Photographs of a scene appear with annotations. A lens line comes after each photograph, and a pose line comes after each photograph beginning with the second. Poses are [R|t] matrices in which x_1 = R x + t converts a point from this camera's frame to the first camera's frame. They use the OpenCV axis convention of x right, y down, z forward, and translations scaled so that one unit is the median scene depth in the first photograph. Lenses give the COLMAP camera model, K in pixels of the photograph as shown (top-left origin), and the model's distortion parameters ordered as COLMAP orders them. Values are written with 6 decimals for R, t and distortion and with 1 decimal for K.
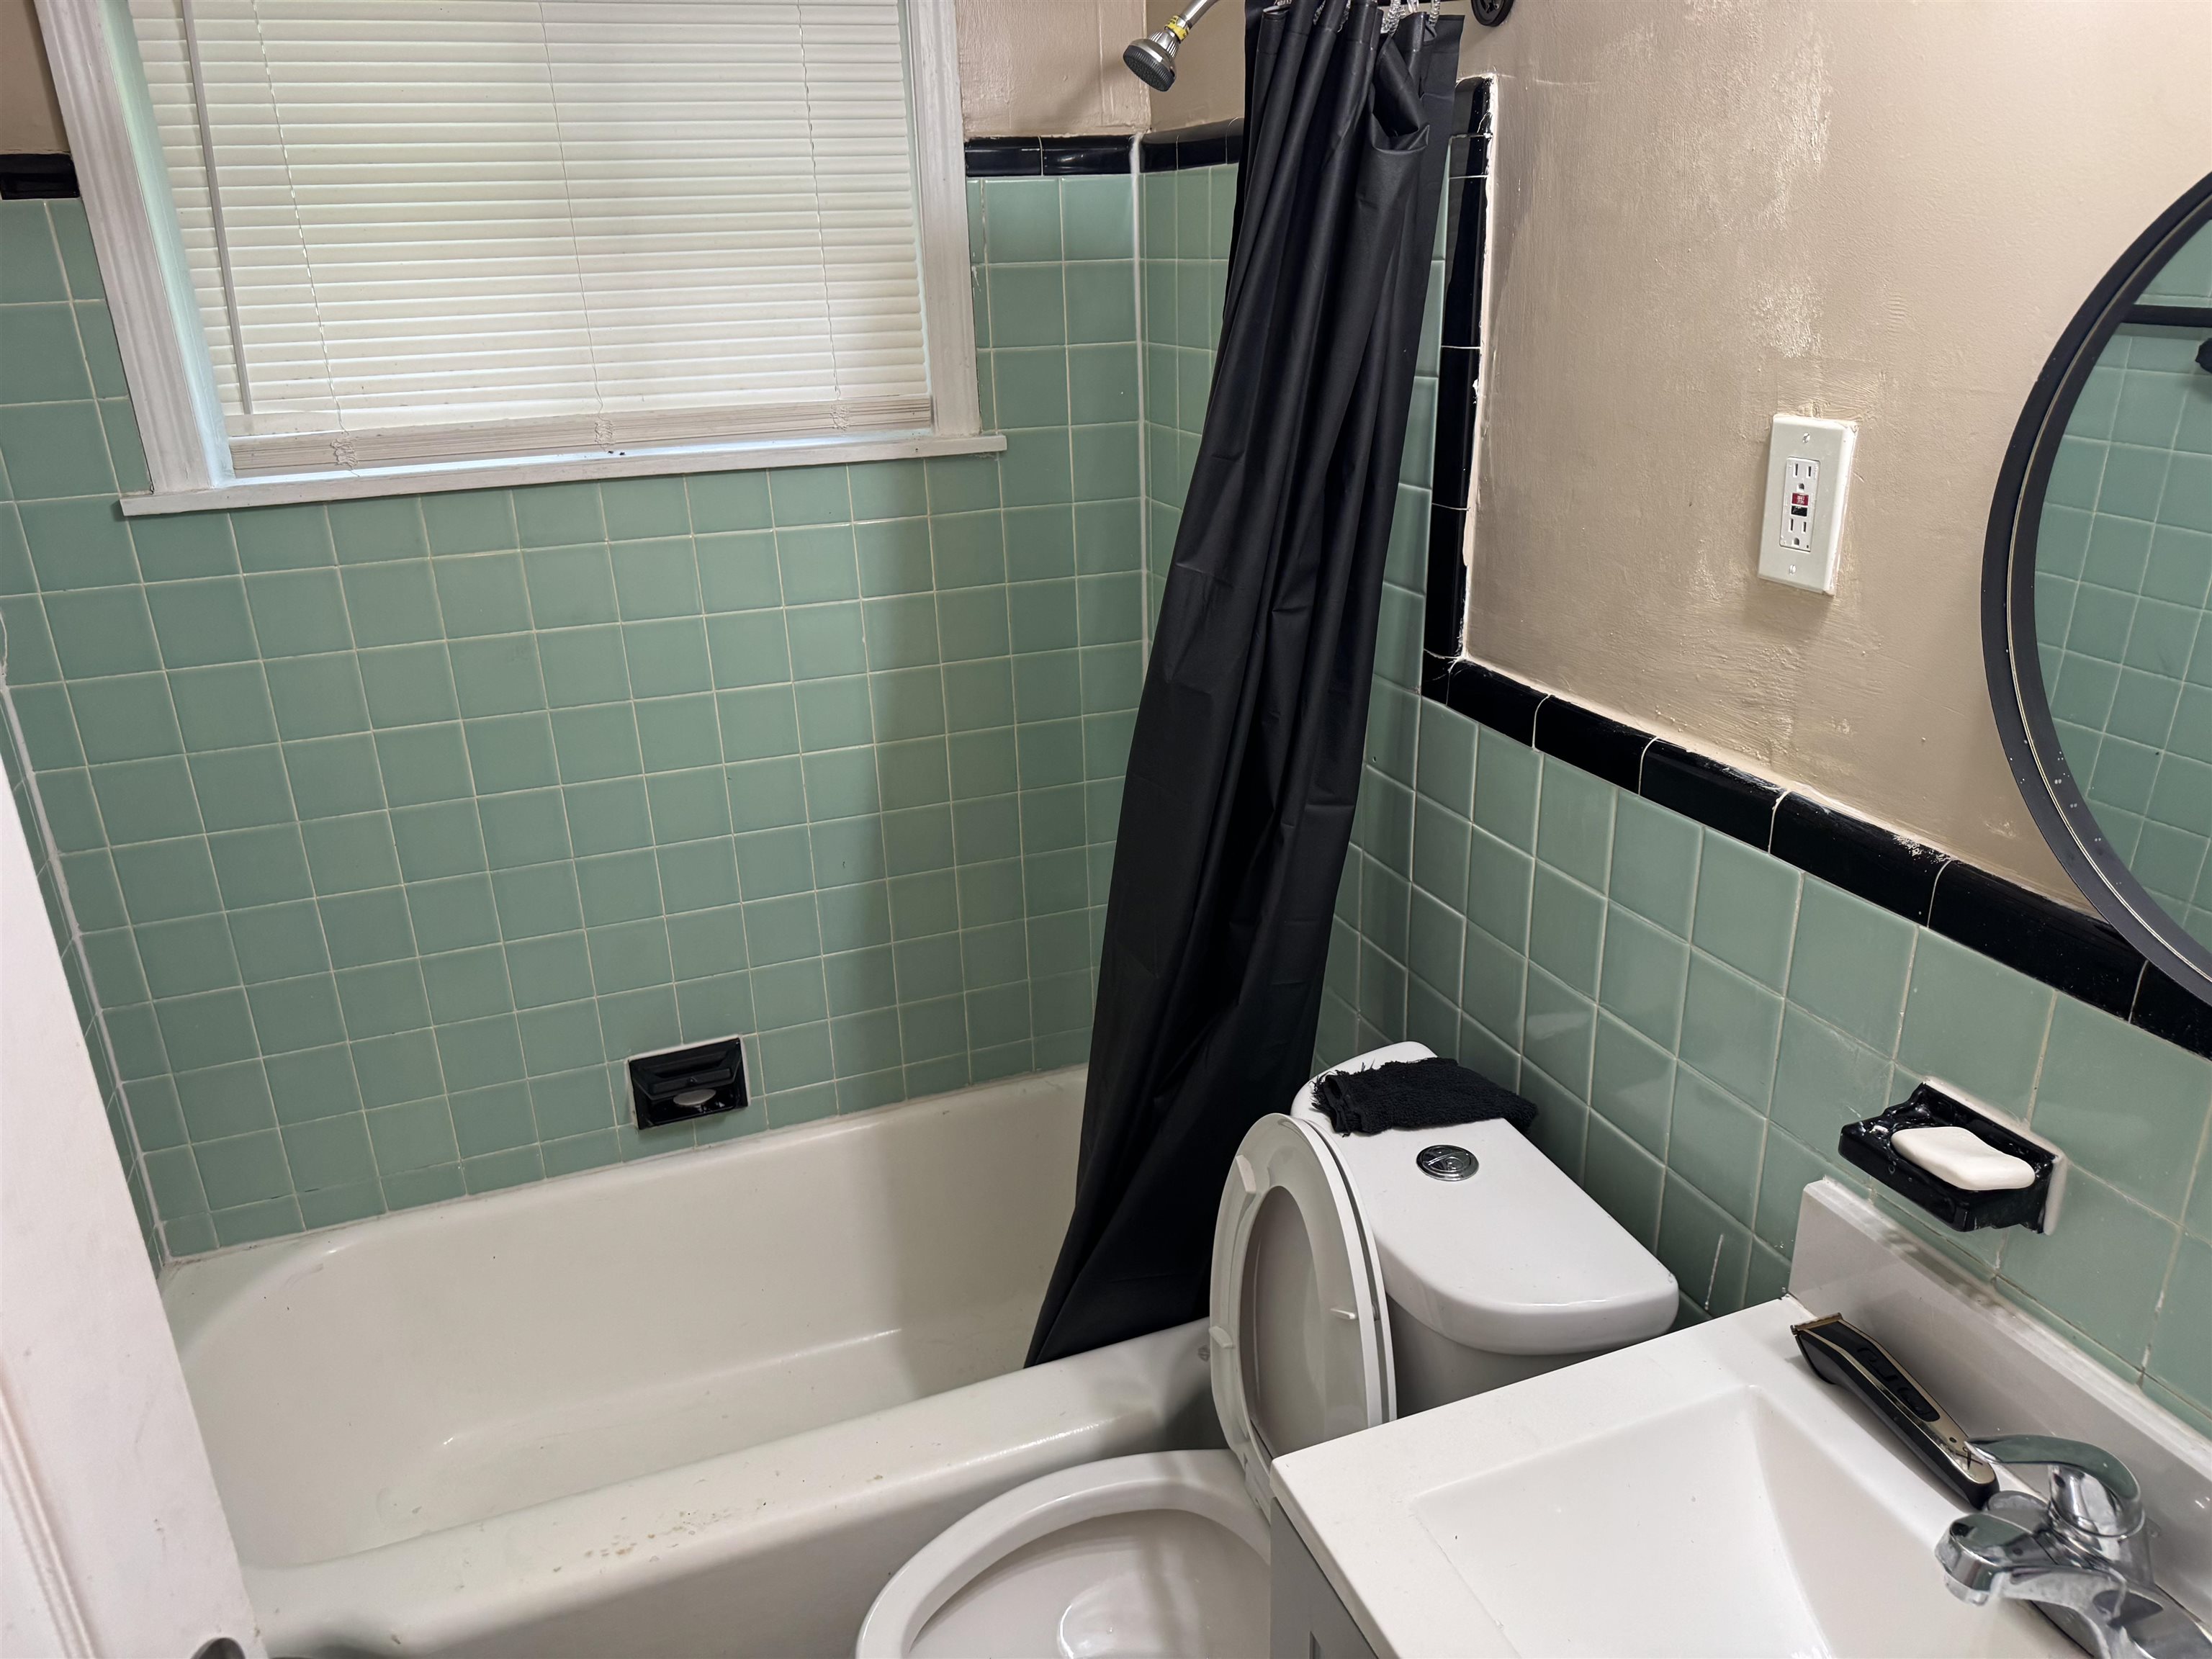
lens RADIAL K [[1503.5, 0, 1106.0], [0, 1503.5, 829.5], [0, 0, 1]] dist [0.106840, -0.152020]
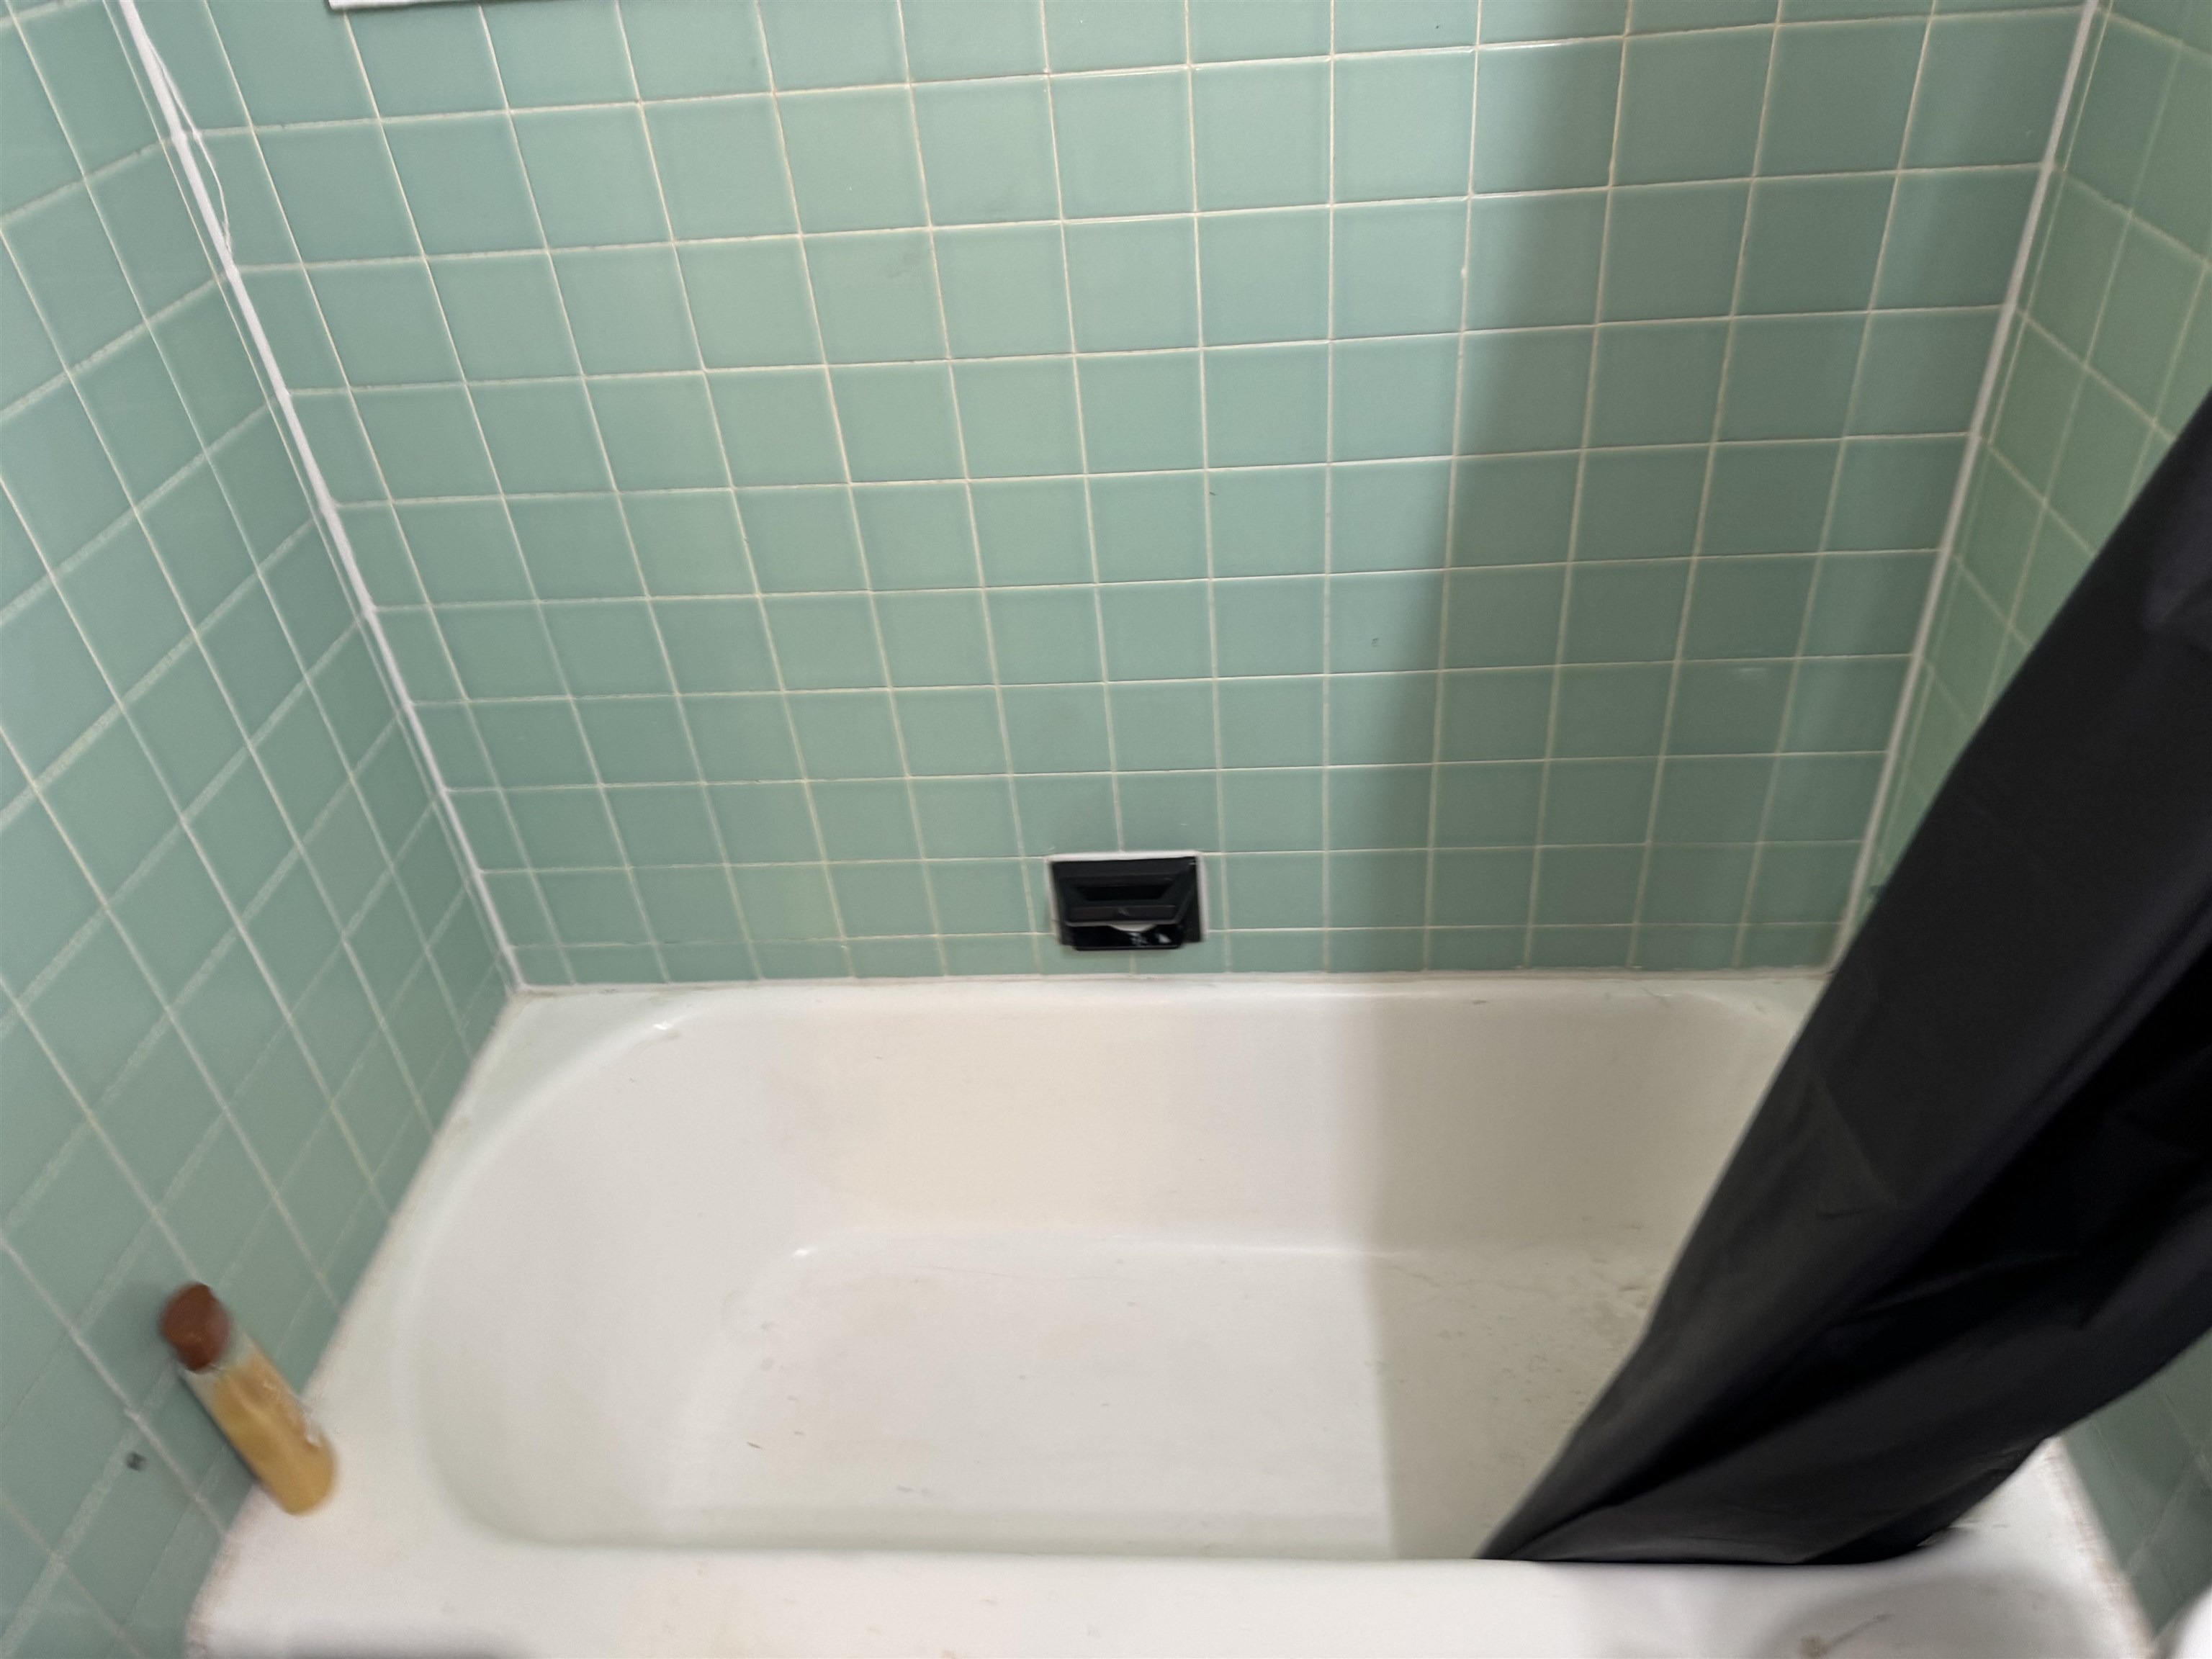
lens RADIAL K [[1503.5, 0, 1106.0], [0, 1503.5, 829.5], [0, 0, 1]] dist [0.106840, -0.152020]
pose [[0.901064, 0.214085, -0.377163, -0.018730], [-0.111657, 0.954868, 0.275247, -0.067234], [0.419067, -0.205902, 0.884301, 0.381727]]
